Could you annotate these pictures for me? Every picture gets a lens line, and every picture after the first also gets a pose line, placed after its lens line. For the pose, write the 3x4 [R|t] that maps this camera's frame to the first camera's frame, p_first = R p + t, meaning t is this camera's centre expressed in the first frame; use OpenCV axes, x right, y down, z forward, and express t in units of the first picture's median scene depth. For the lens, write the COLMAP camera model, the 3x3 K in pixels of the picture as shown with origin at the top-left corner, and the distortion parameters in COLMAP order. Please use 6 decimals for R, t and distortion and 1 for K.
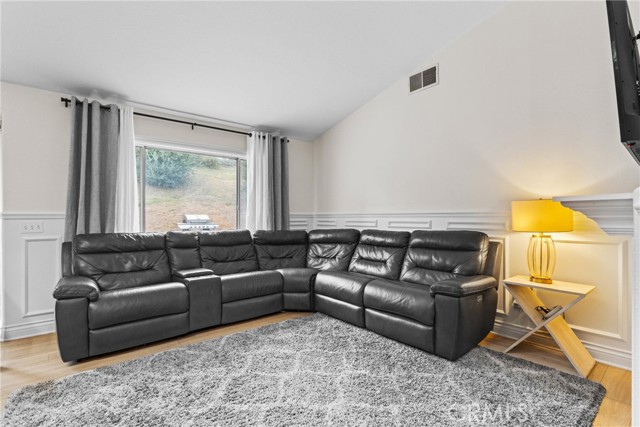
lens RADIAL K [[306.4, 0, 317.1], [0, 306.4, 213.8], [0, 0, 1]] dist [0.023971, 0.000254]
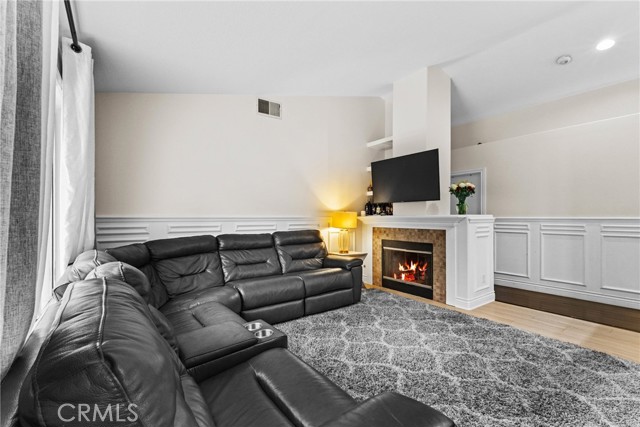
lens RADIAL K [[278.8, 0, 324.7], [0, 278.8, 218.9], [0, 0, 1]] dist [0.005061, -0.000978]
pose [[0.055106, 0.002691, 0.998477, -0.901689], [-0.007070, 0.999972, -0.002305, 0.005486], [-0.998455, -0.006932, 0.055123, 0.868506]]
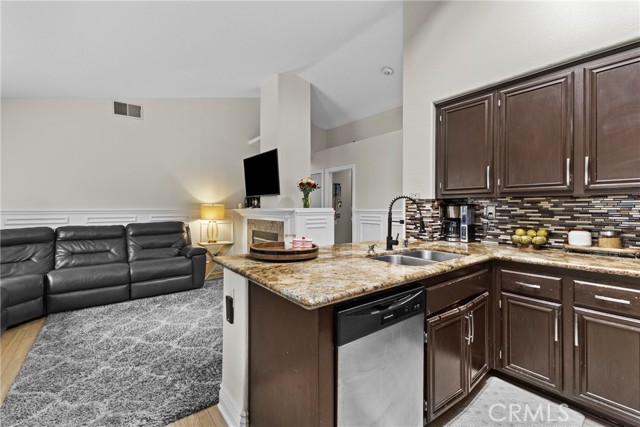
lens RADIAL K [[278.8, 0, 322.9], [0, 278.8, 207.7], [0, 0, 1]] dist [0.005061, -0.000978]
pose [[0.024501, 0.007247, 0.999674, -1.009122], [-0.007132, 0.999950, -0.007075, -0.013682], [-0.999674, -0.006956, 0.024552, 0.160408]]
